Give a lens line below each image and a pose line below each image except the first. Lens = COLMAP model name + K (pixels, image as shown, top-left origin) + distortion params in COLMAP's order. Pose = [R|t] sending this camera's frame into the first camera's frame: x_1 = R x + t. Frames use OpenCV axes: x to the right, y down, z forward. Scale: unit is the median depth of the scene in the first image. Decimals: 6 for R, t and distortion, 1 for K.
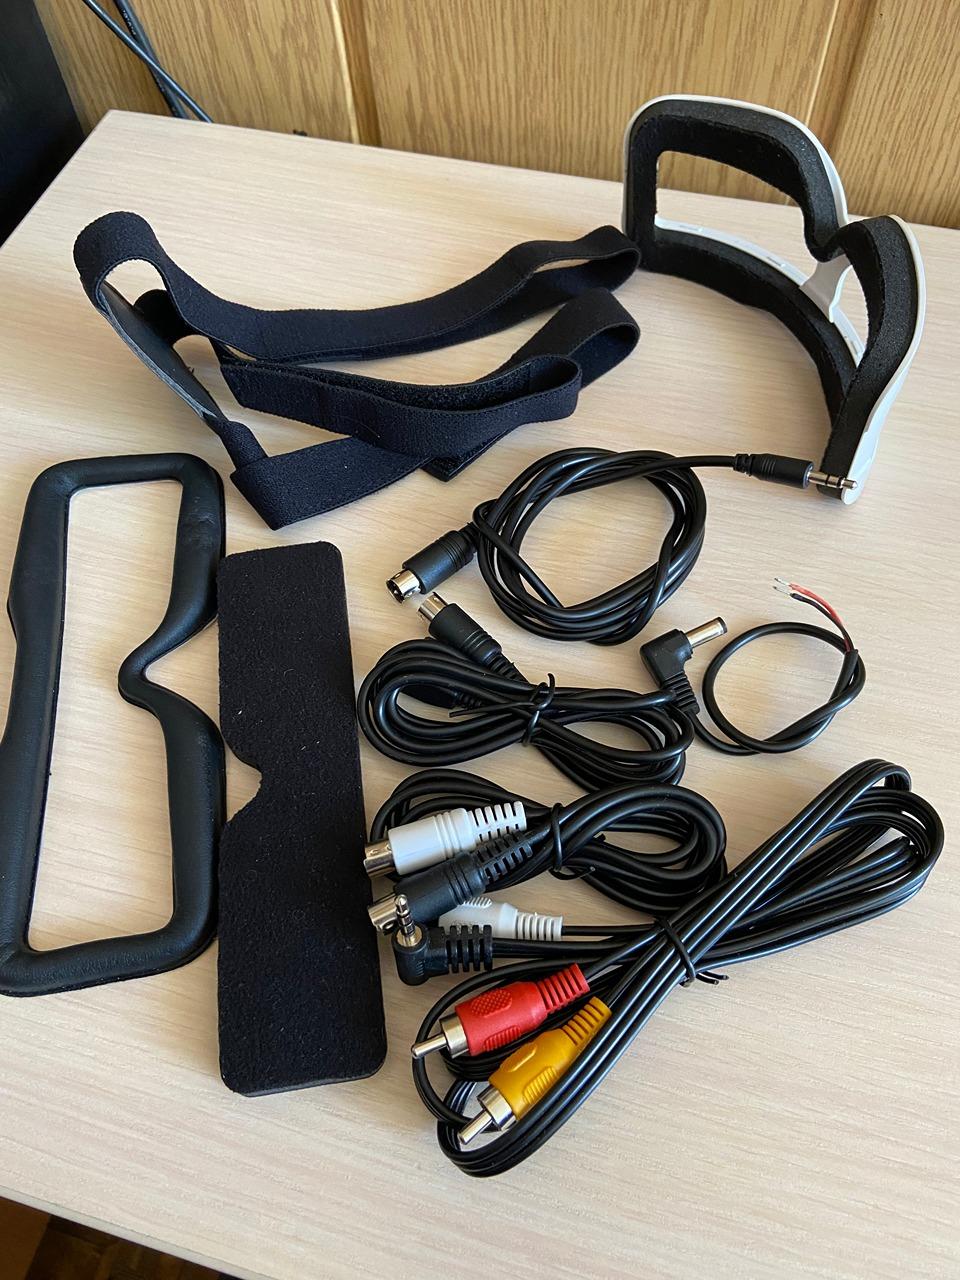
lens RADIAL K [[1009.8, 0, 485.4], [0, 1009.8, 652.1], [0, 0, 1]] dist [0.051839, -0.098233]
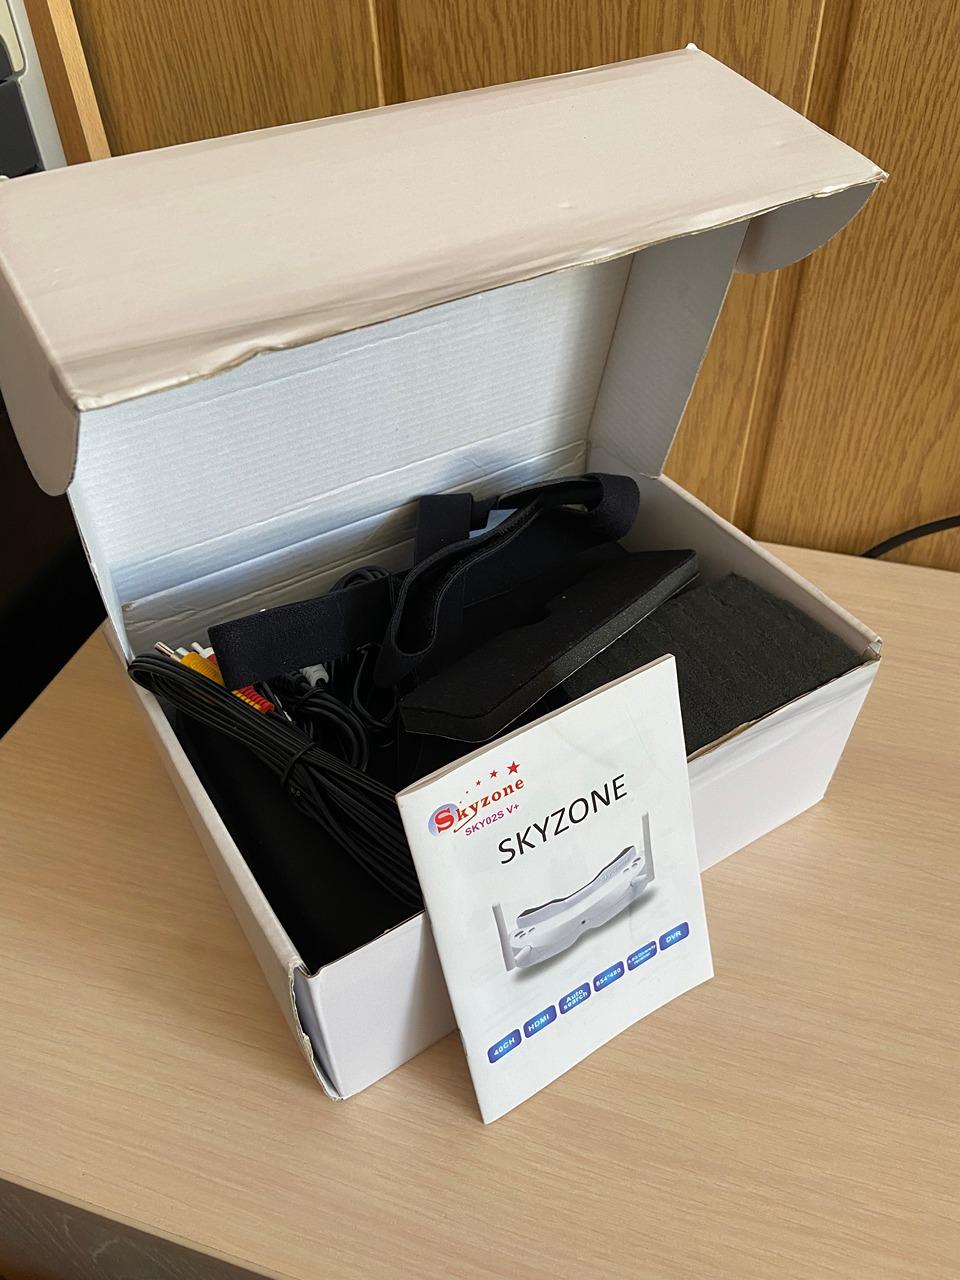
lens RADIAL K [[1009.8, 0, 493.3], [0, 1009.8, 634.0], [0, 0, 1]] dist [0.051839, -0.098233]
pose [[0.999602, 0.023325, -0.015847, 0.001487], [-0.026676, 0.964357, -0.263255, 0.070849], [0.009141, 0.263573, 0.964596, -0.346868]]
